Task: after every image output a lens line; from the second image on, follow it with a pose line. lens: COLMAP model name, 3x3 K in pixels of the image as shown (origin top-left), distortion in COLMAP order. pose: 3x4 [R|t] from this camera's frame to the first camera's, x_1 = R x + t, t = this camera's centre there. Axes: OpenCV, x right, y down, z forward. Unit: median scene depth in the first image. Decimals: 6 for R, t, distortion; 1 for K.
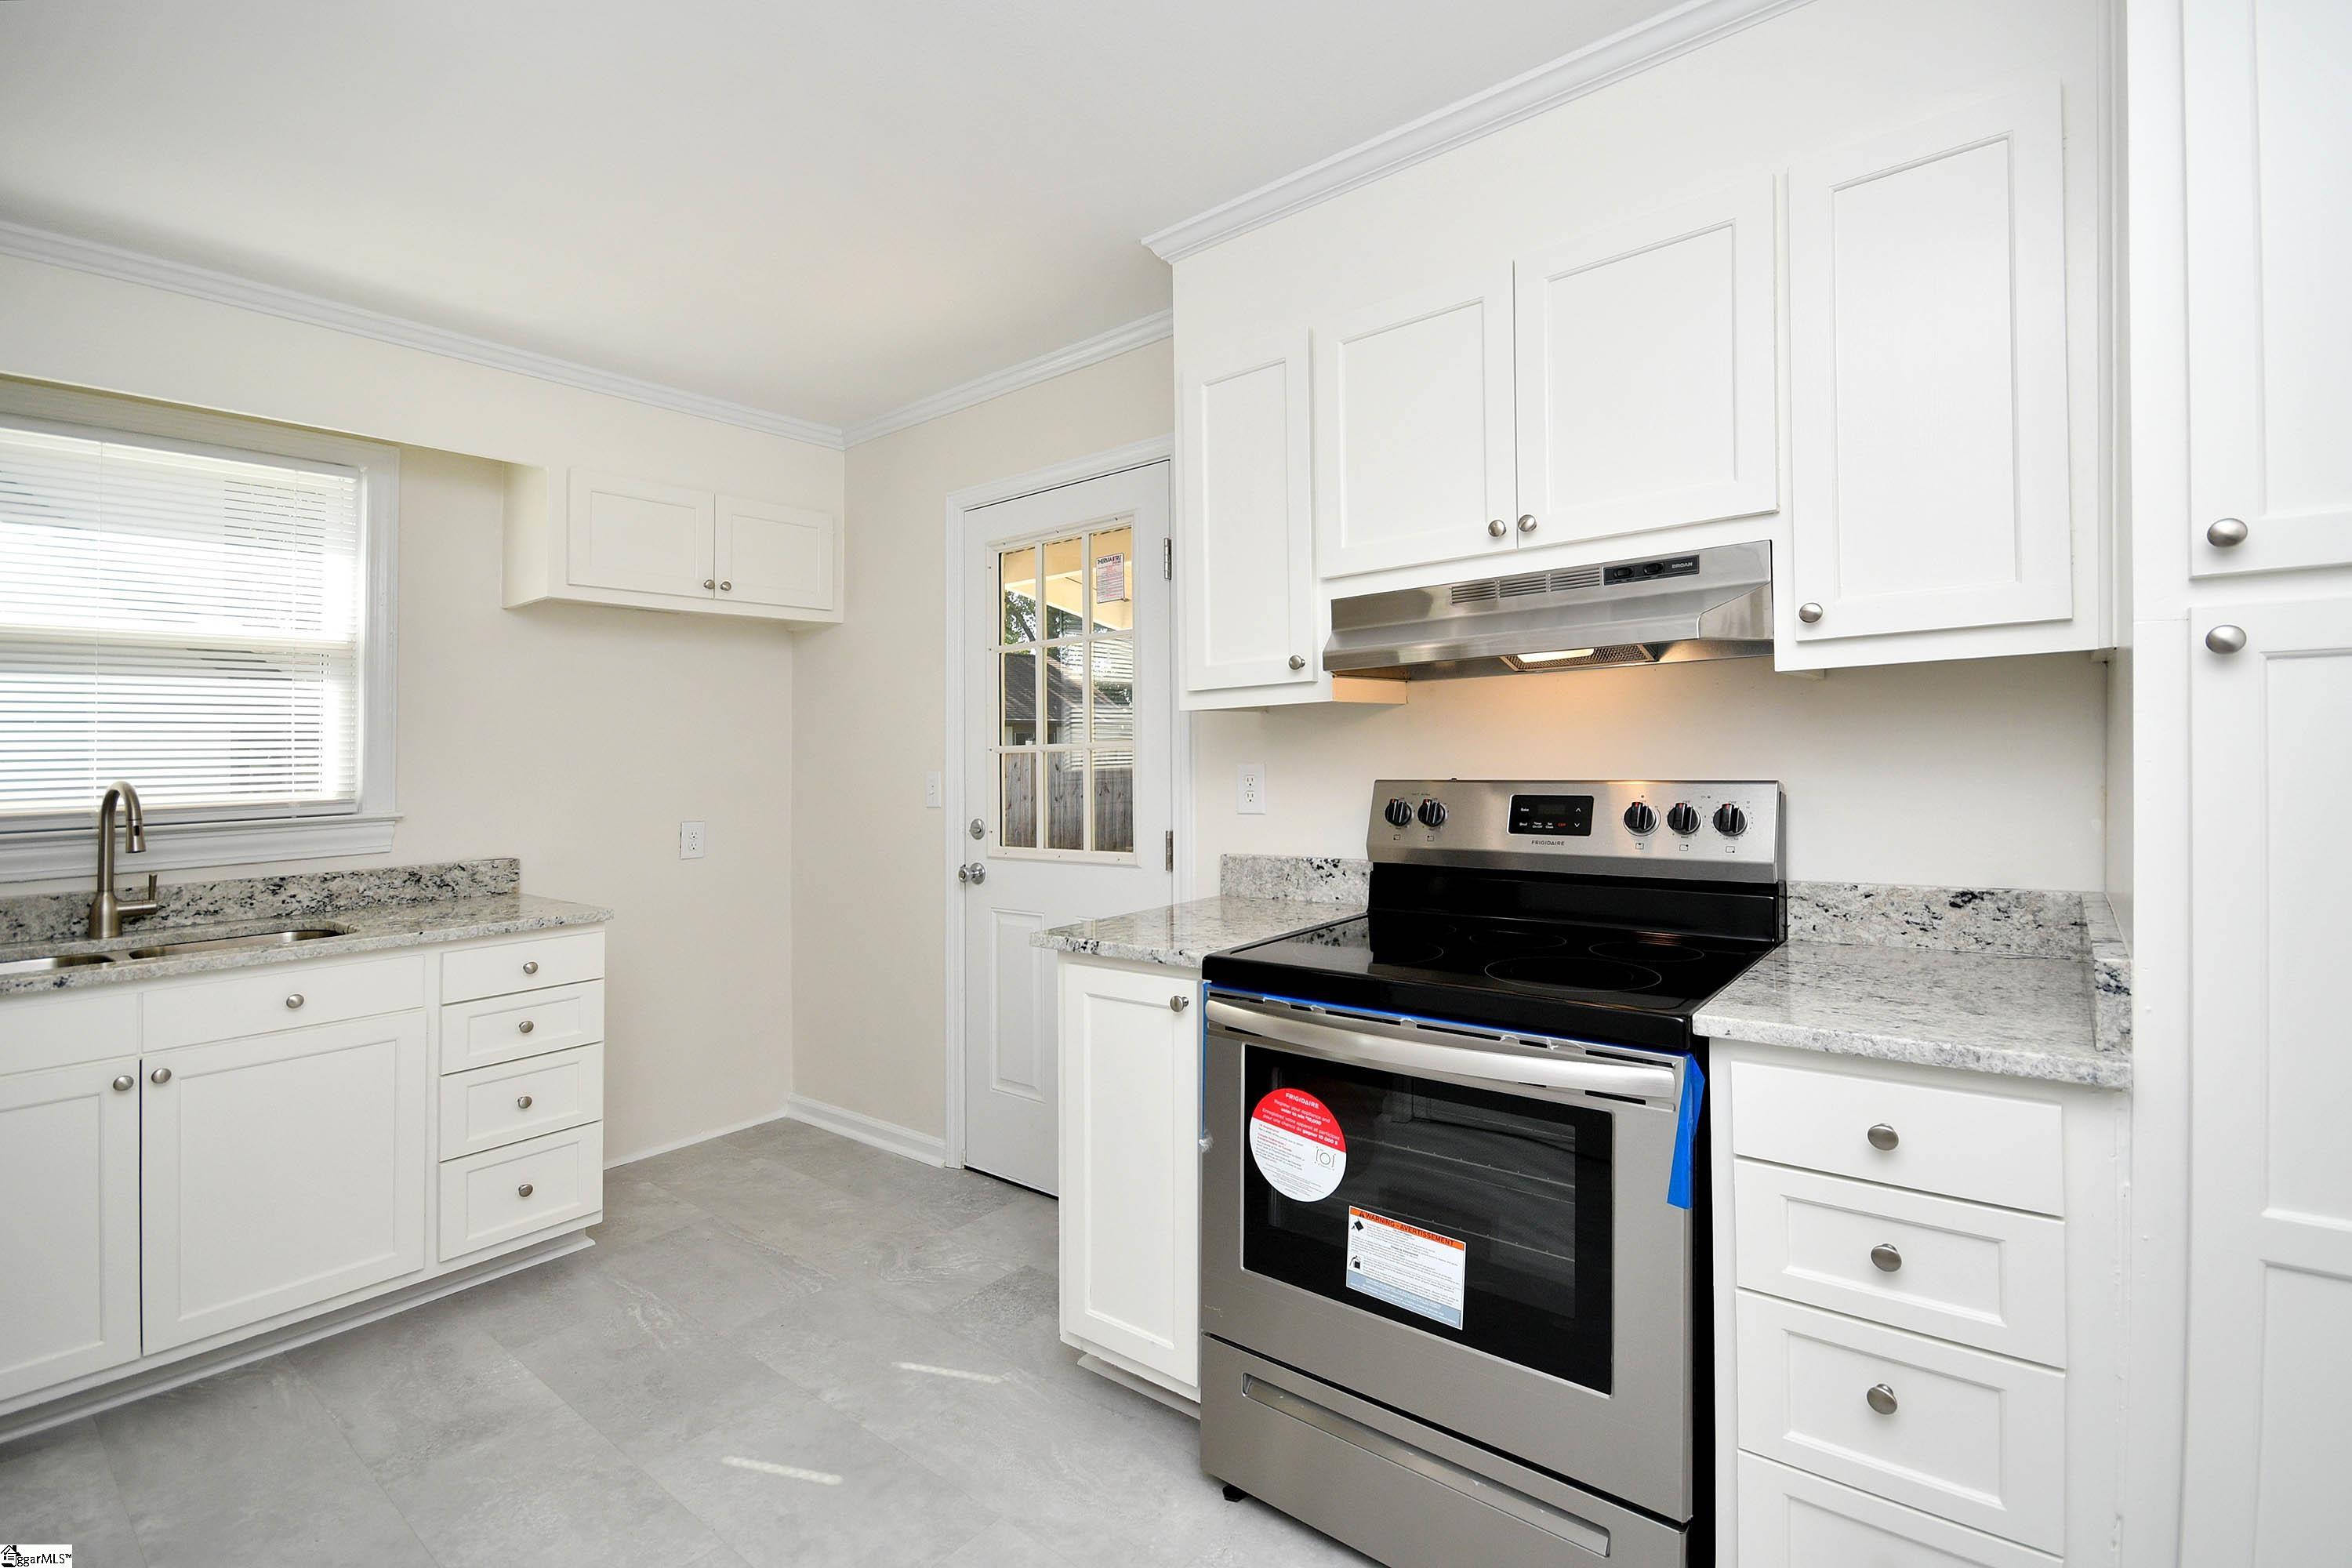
lens RADIAL K [[985.9, 0, 1176.0], [0, 985.9, 743.8], [0, 0, 1]] dist [0.000609, -0.006947]
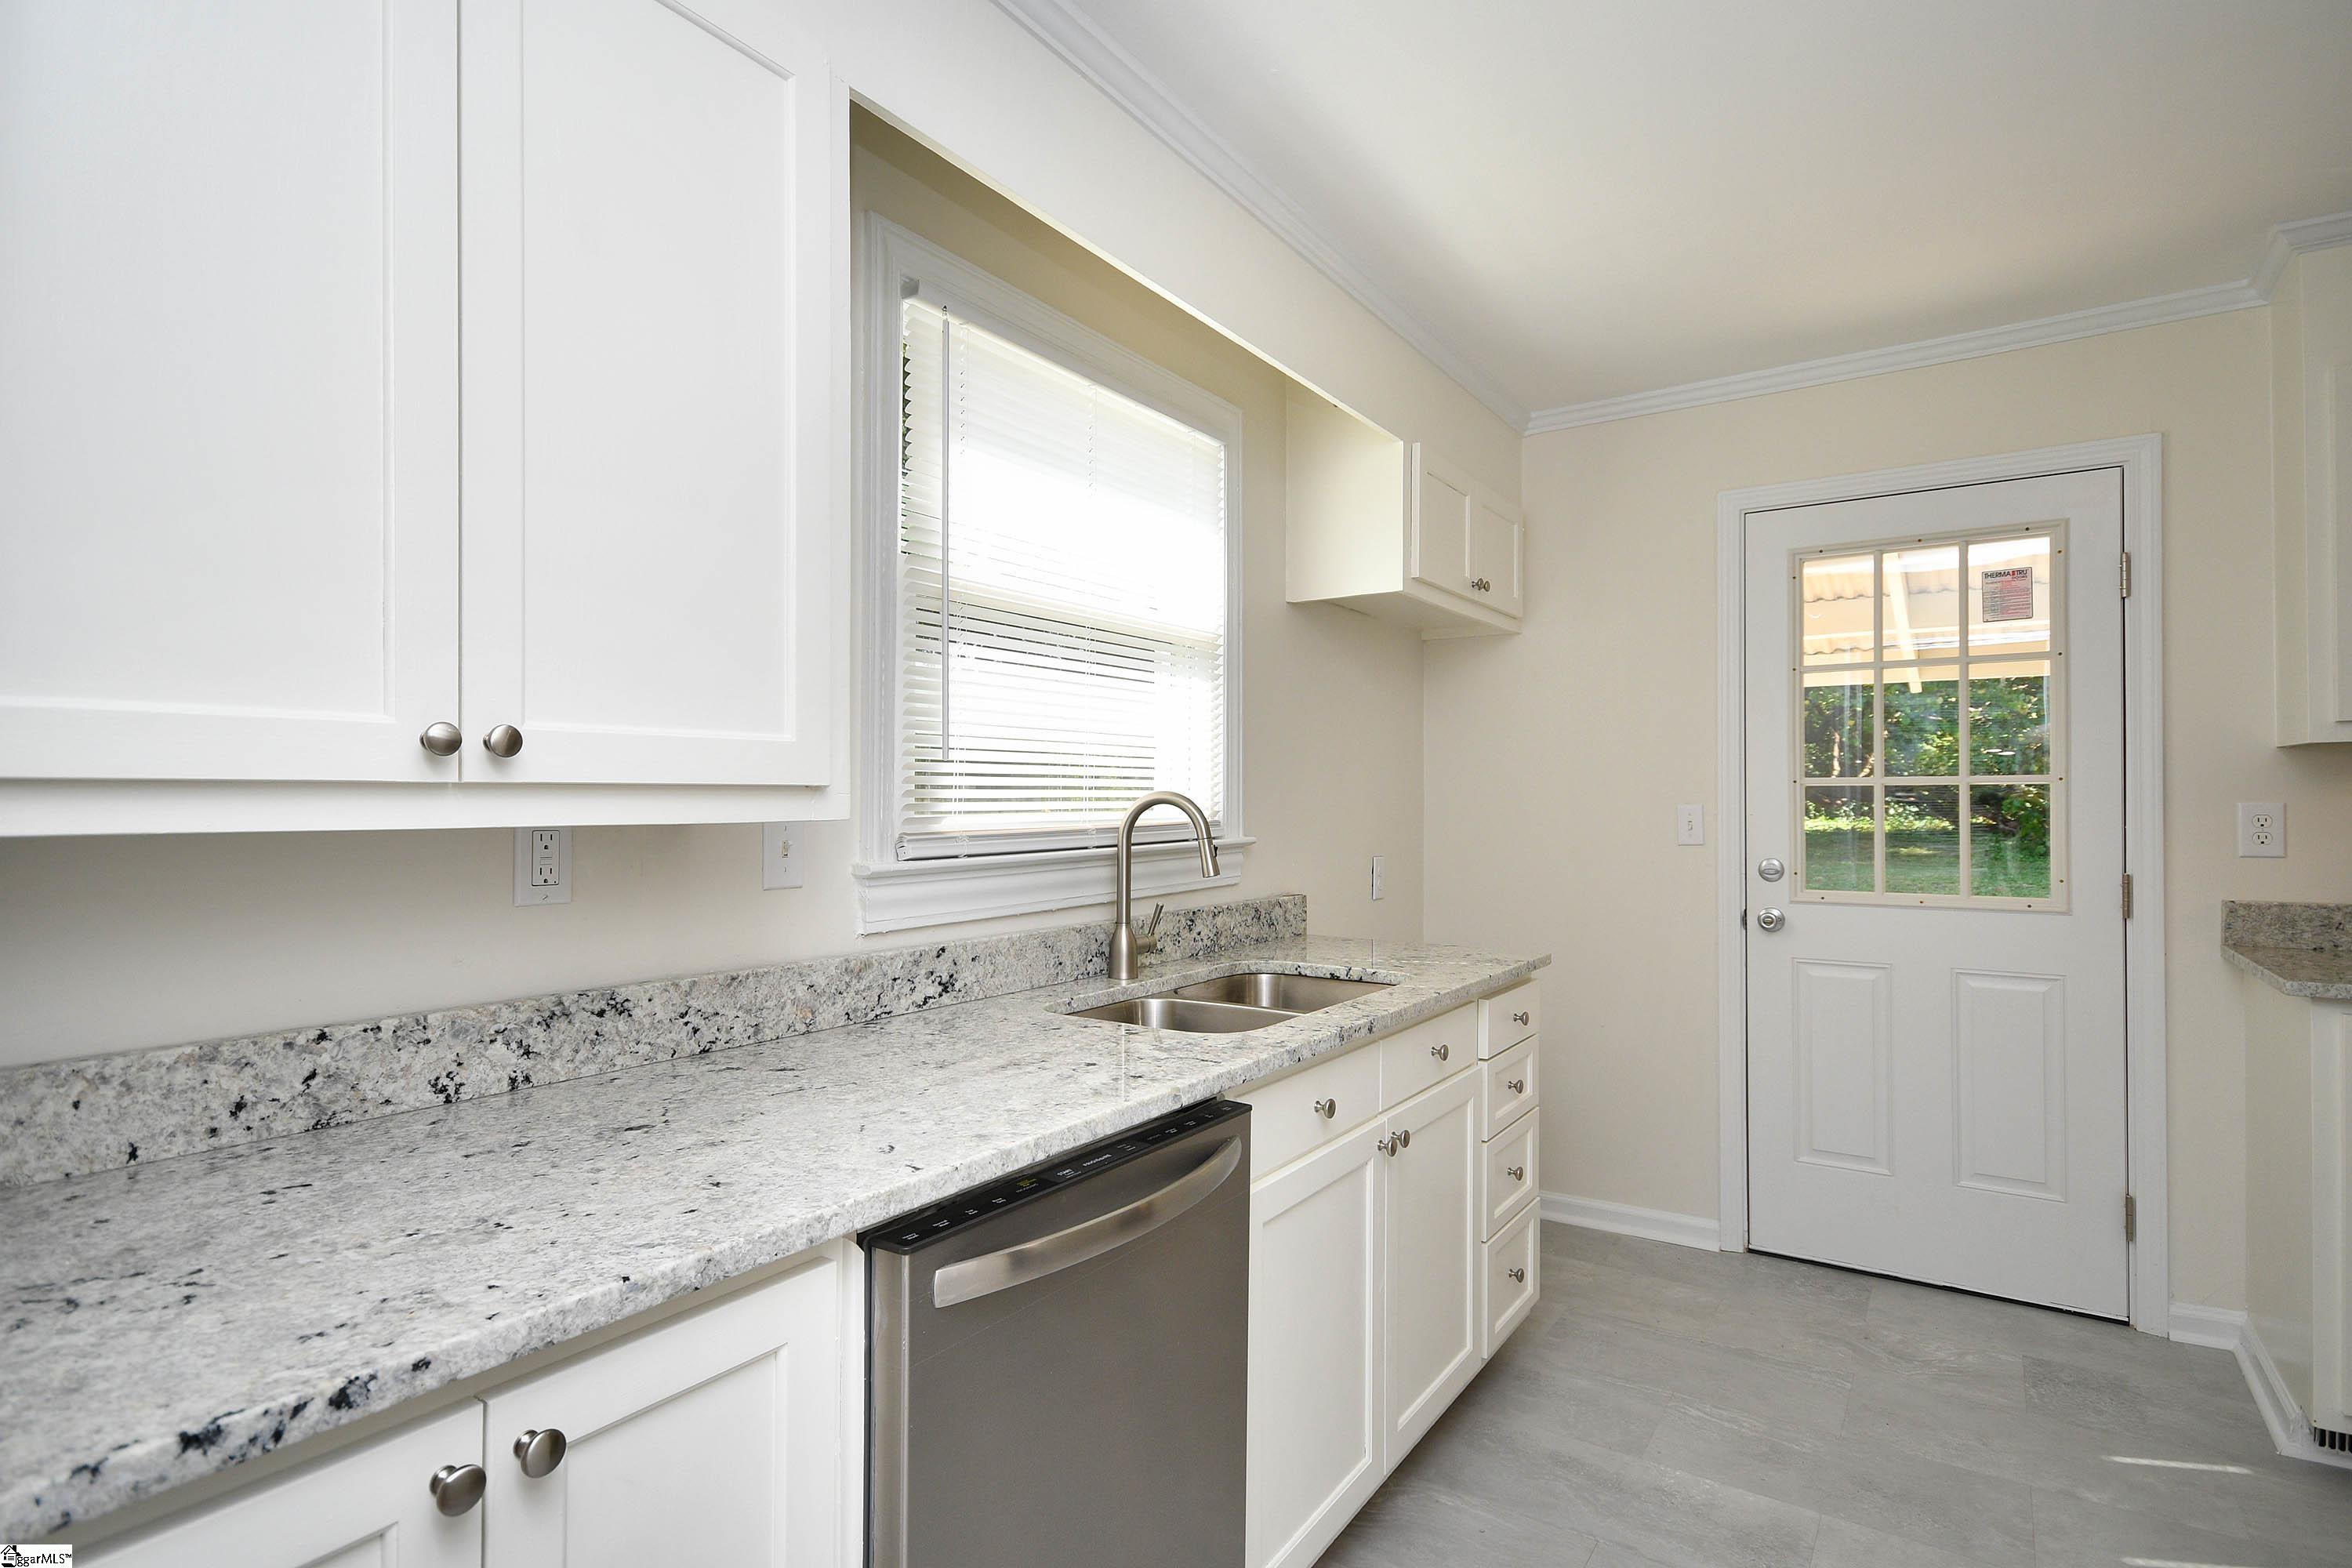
lens RADIAL K [[1134.4, 0, 1176.0], [0, 1134.4, 784.0], [0, 0, 1]] dist [0.003883, 0.000929]
pose [[0.996629, 0.023674, 0.078544, -1.130831], [-0.023513, 0.999719, -0.002967, 0.033739], [-0.078593, 0.001110, 0.996906, 0.028479]]
